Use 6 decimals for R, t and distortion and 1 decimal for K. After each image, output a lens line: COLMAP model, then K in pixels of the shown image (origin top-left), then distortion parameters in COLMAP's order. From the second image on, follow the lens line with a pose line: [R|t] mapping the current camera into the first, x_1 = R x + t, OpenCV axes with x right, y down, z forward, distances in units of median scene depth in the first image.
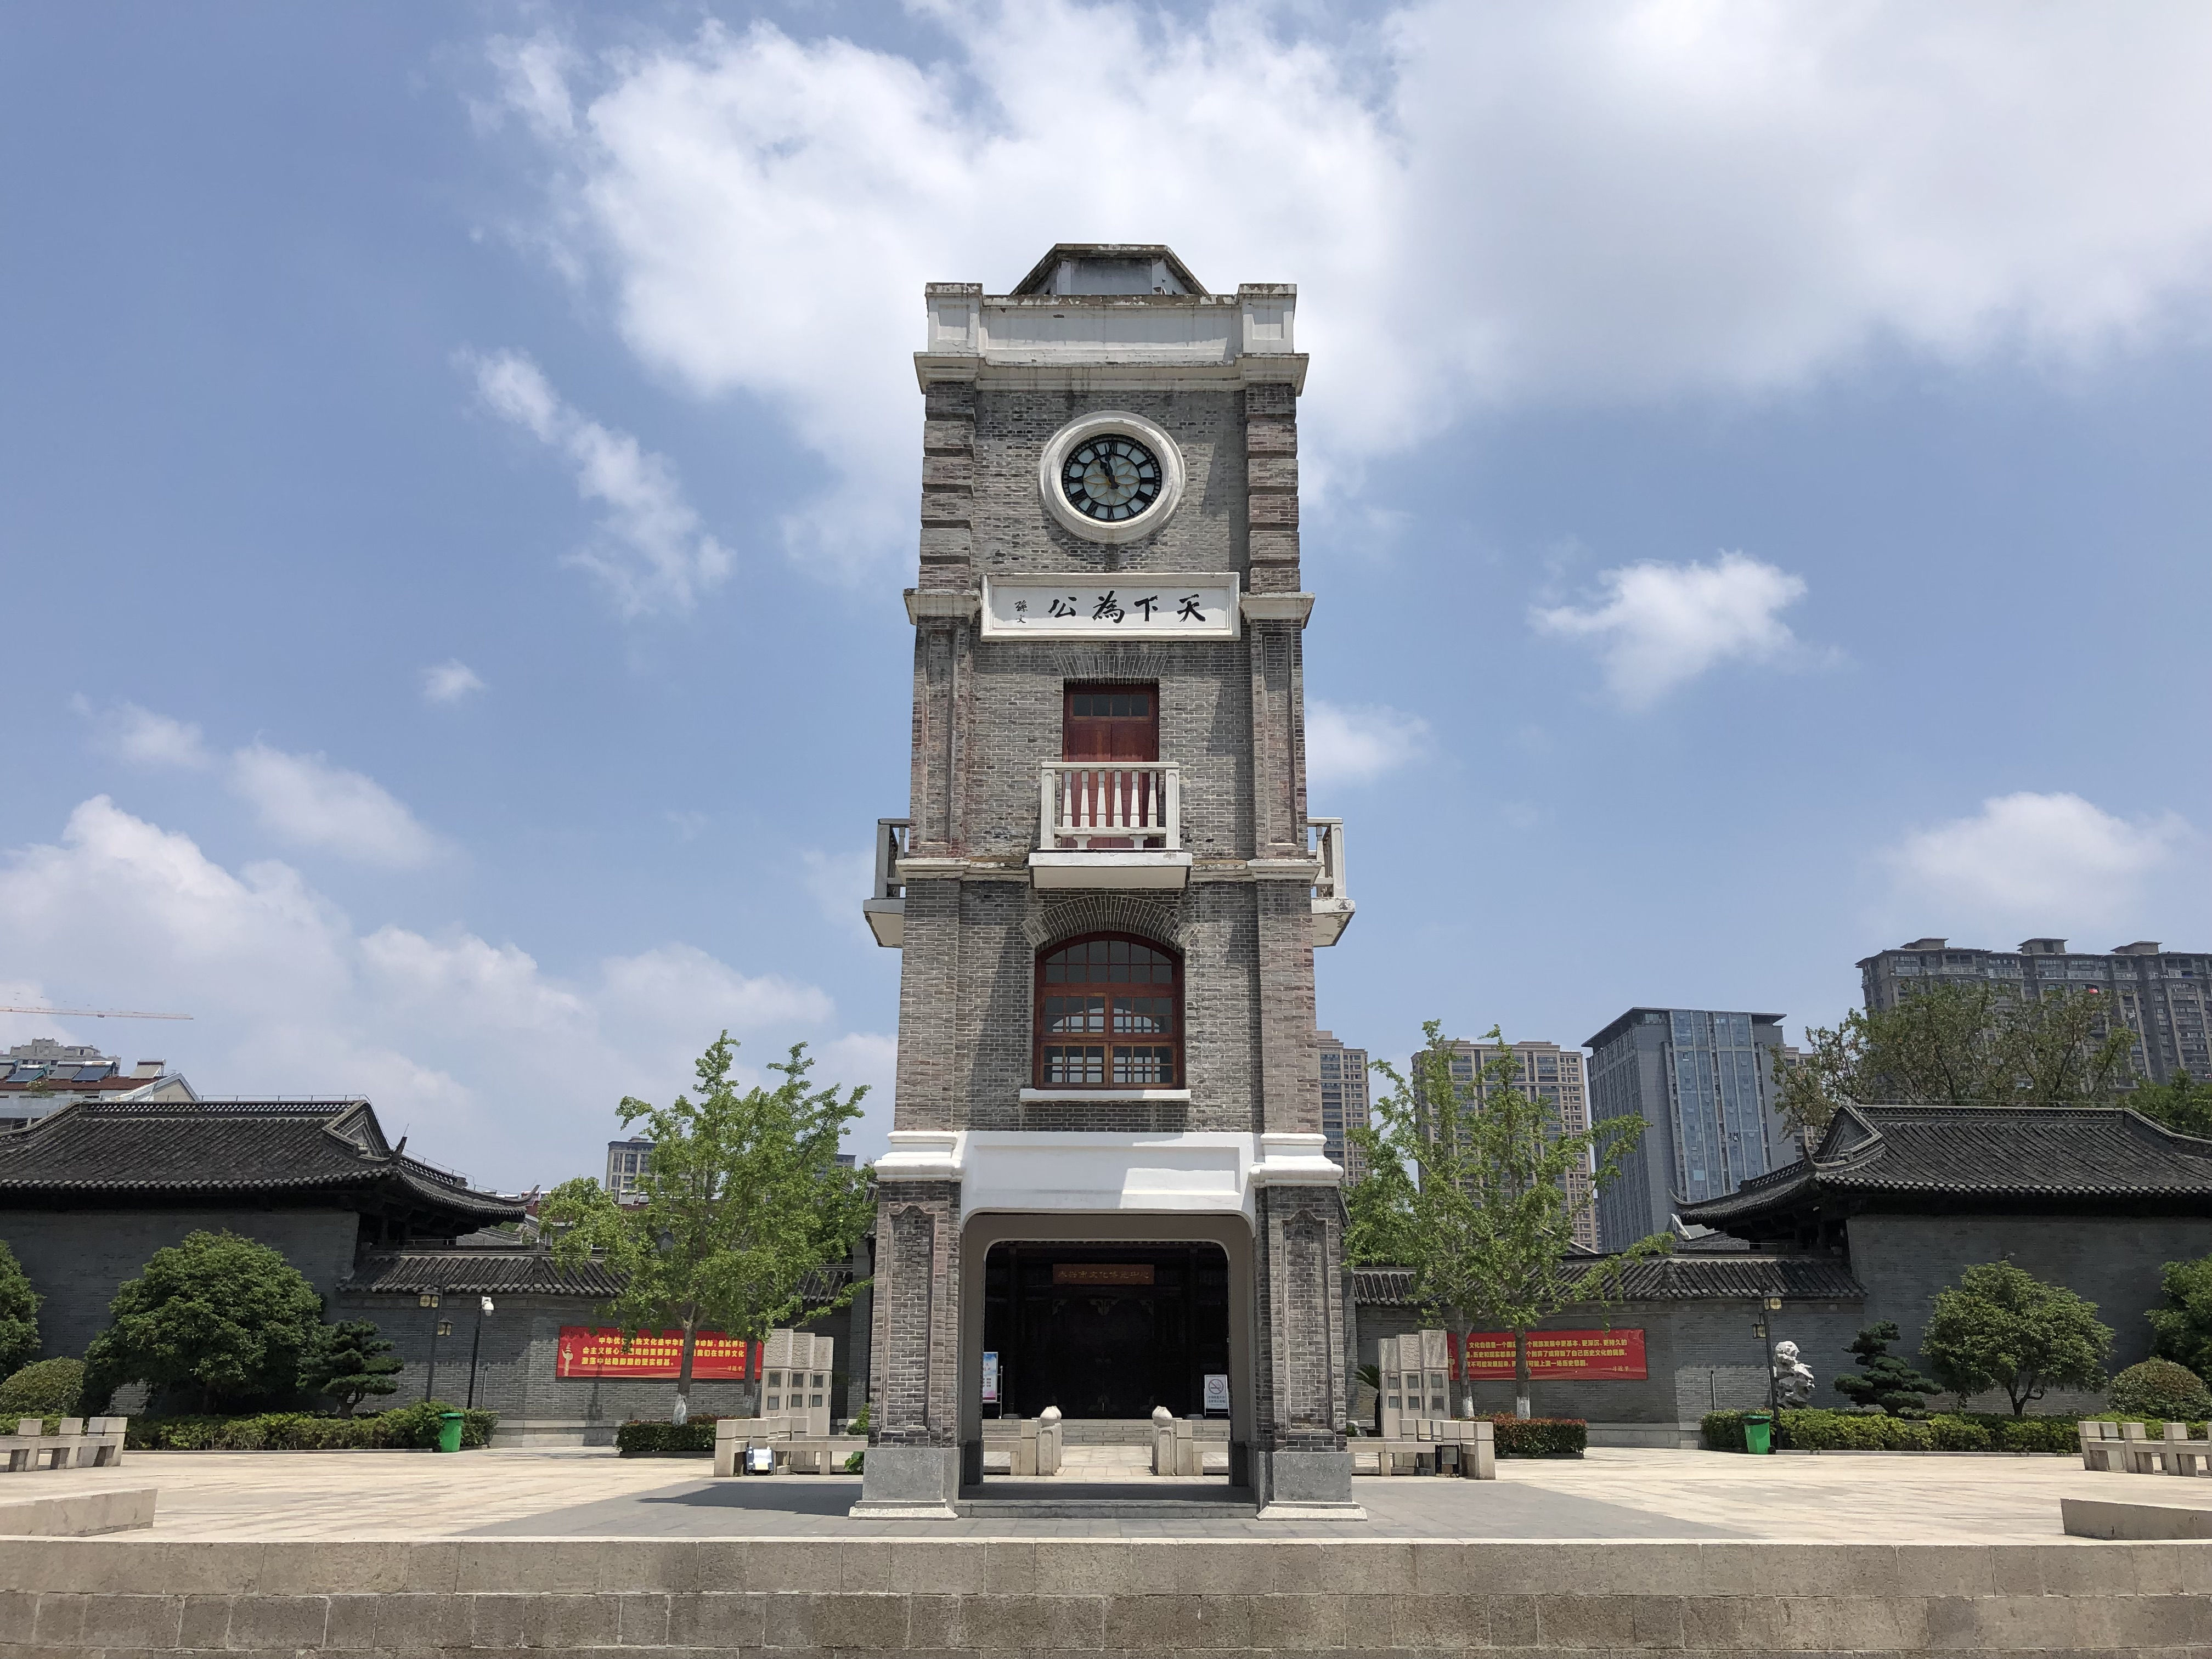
lens RADIAL K [[1795.3, 0, 1102.3], [0, 1795.3, 810.3], [0, 0, 1]] dist [0.000663, -0.001157]
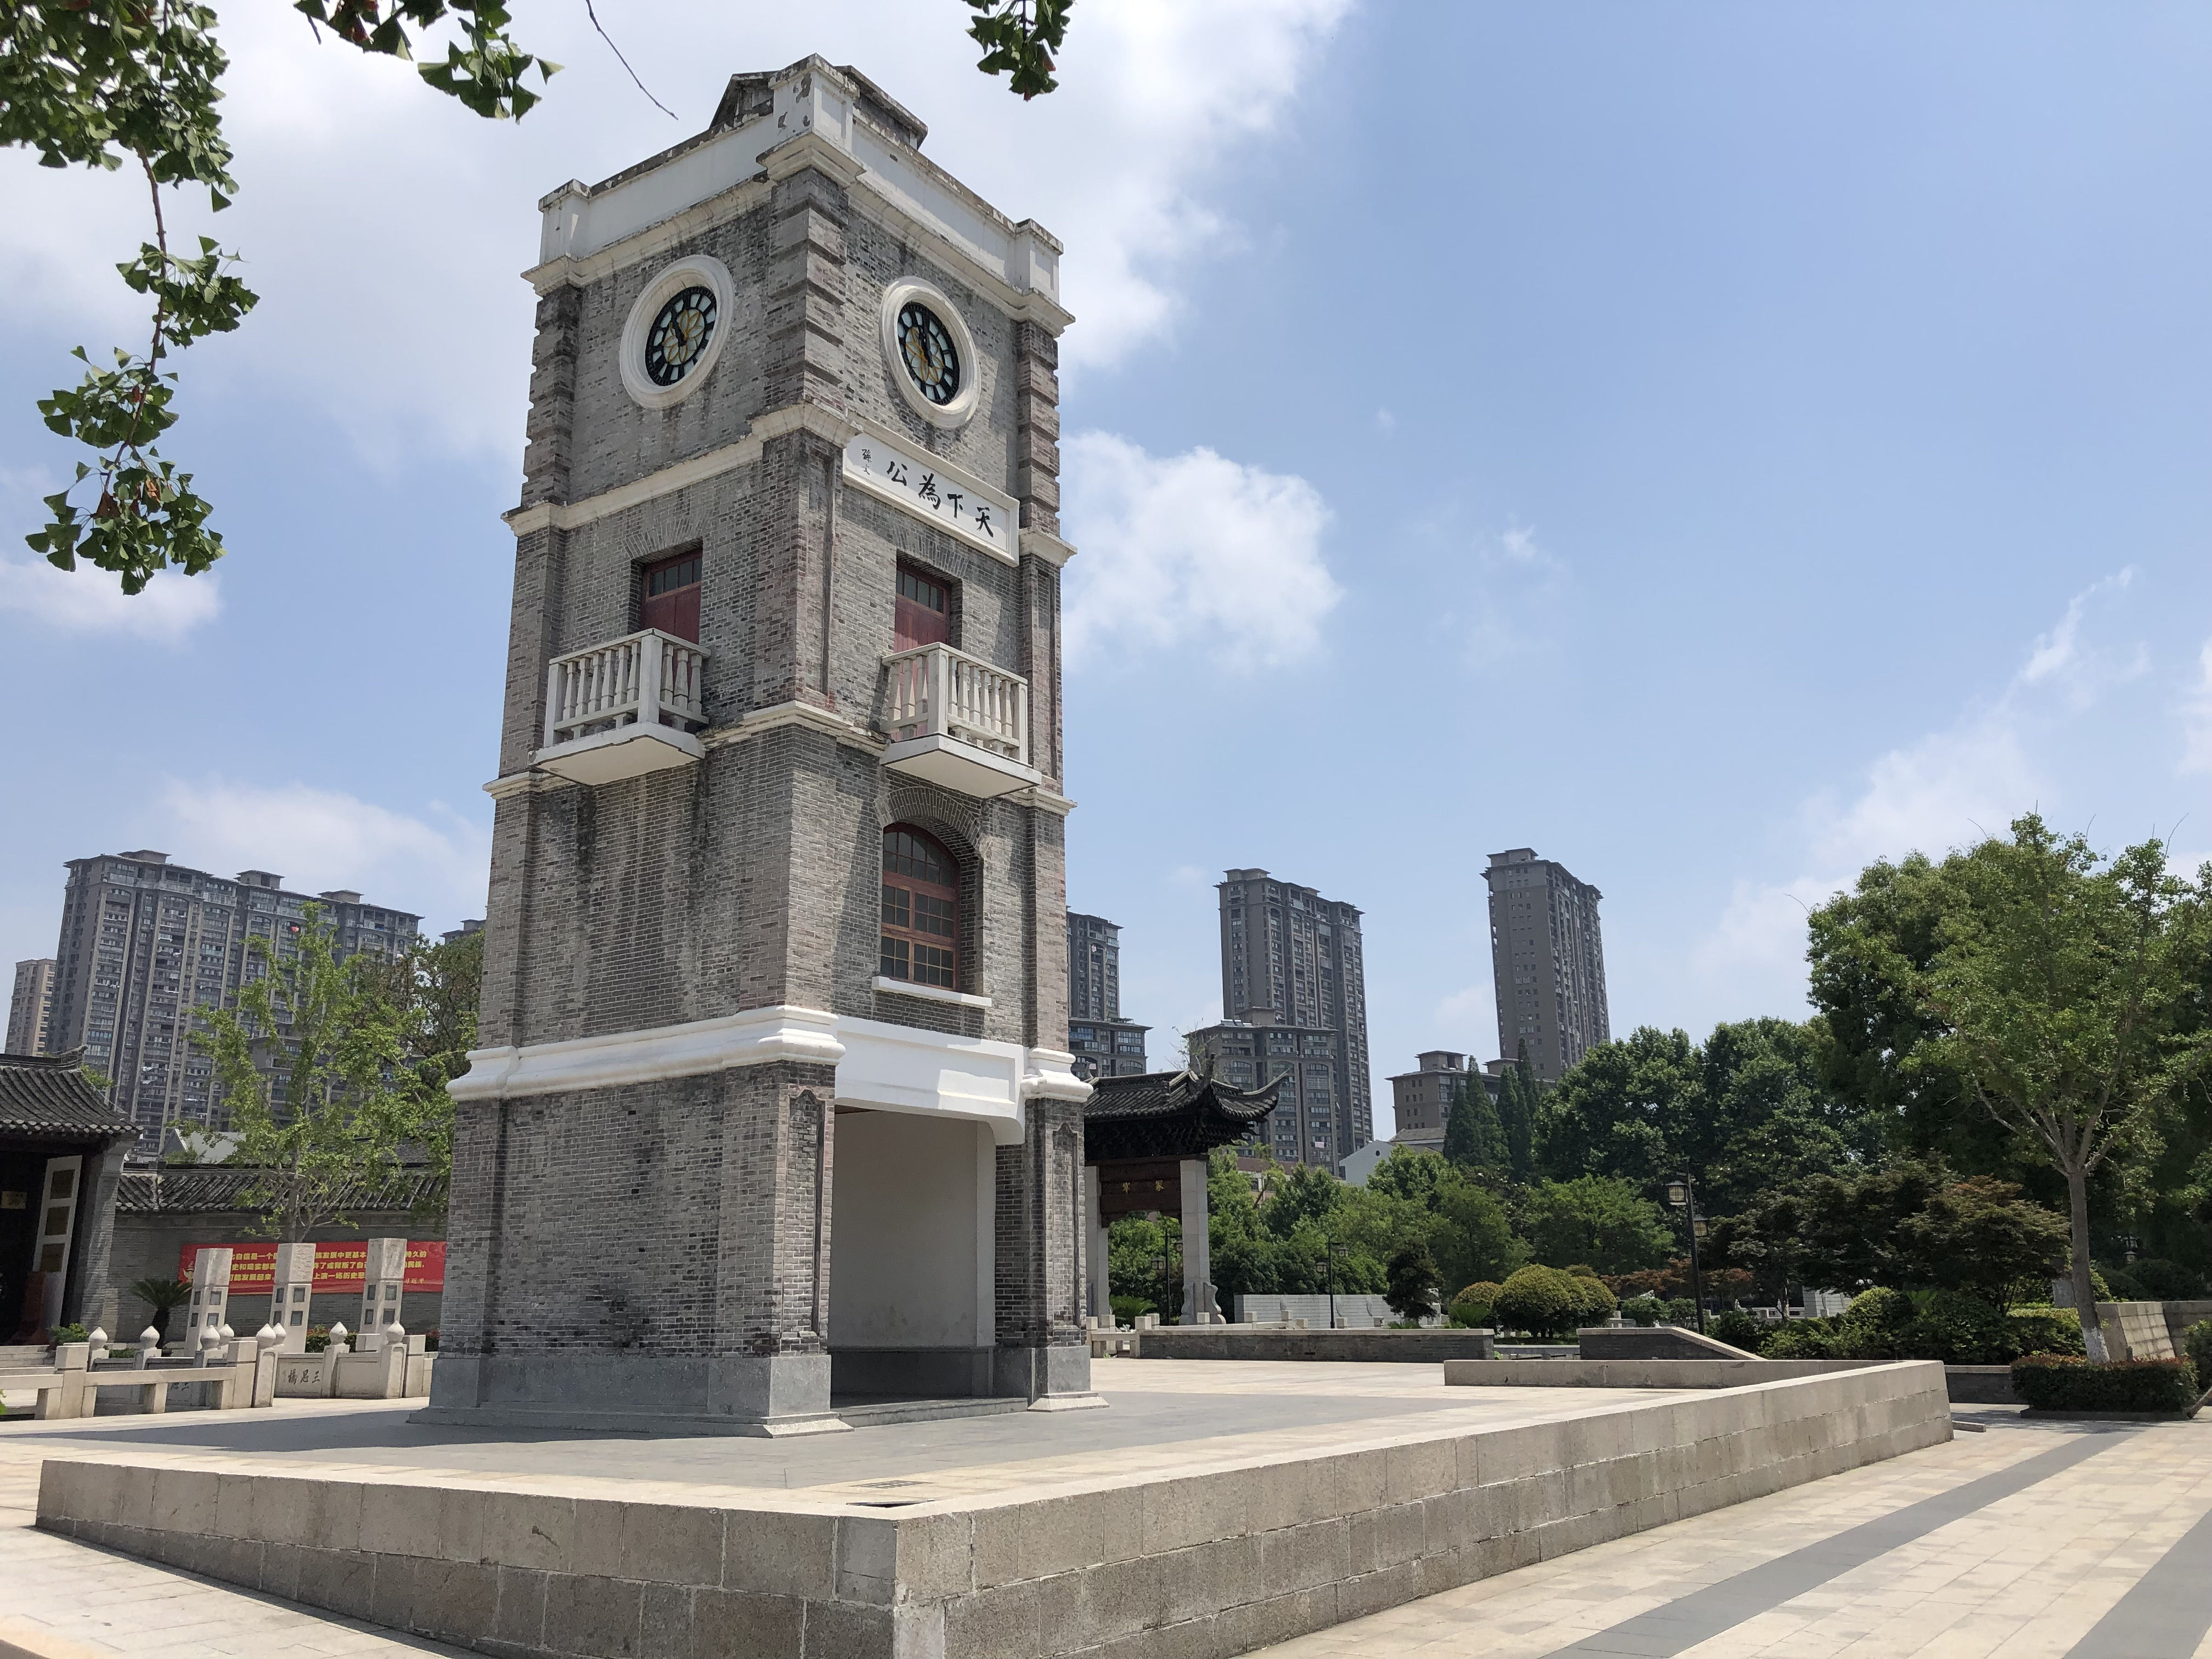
lens RADIAL K [[1805.2, 0, 1106.0], [0, 1805.2, 829.5], [0, 0, 1]] dist [0.000085, -0.003704]
pose [[0.562872, 0.193735, 0.803518, -0.688805], [-0.235738, 0.969393, -0.068592, 0.107743], [-0.792213, -0.150811, 0.591315, 0.329574]]
